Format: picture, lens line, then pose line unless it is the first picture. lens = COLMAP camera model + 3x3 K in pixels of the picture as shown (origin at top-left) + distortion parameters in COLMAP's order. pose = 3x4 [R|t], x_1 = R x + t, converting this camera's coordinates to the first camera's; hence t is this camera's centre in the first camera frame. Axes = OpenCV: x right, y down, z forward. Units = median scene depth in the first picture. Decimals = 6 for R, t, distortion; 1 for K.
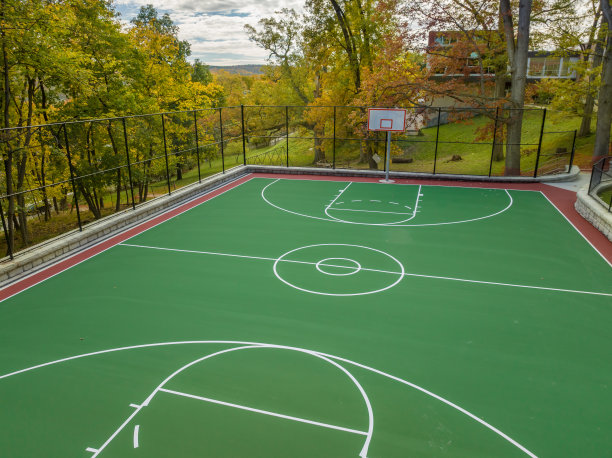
lens RADIAL K [[429.4, 0, 304.7], [0, 429.4, 221.7], [0, 0, 1]] dist [-0.040425, -0.002304]
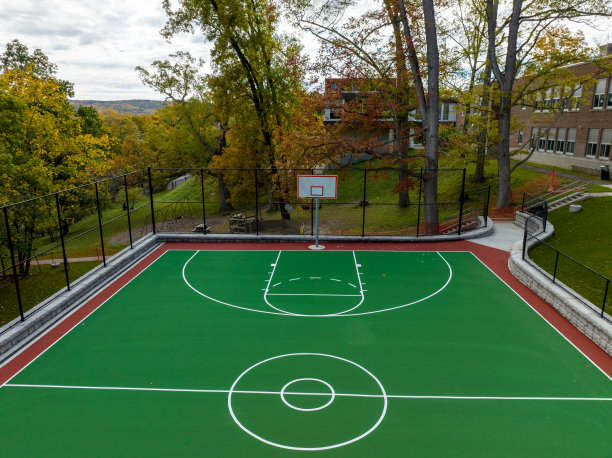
lens RADIAL K [[425.1, 0, 306.0], [0, 425.1, 229.0], [0, 0, 1]] dist [-0.040802, -0.002350]
pose [[0.969373, -0.055616, 0.239212, -0.033630], [0.069801, 0.996244, -0.051234, -0.056187], [-0.235464, 0.066362, 0.969615, 0.061602]]
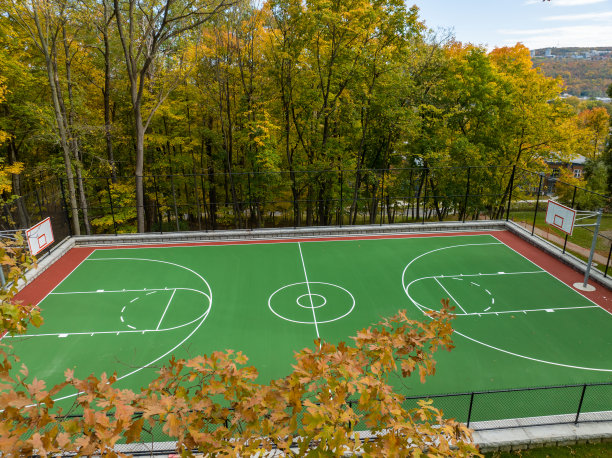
lens RADIAL K [[429.4, 0, 304.7], [0, 429.4, 221.7], [0, 0, 1]] dist [-0.040425, -0.002304]
pose [[0.358721, 0.276598, -0.891522, 0.435517], [-0.264718, 0.946022, 0.186992, -0.141381], [0.895122, 0.168924, 0.412579, 0.104139]]
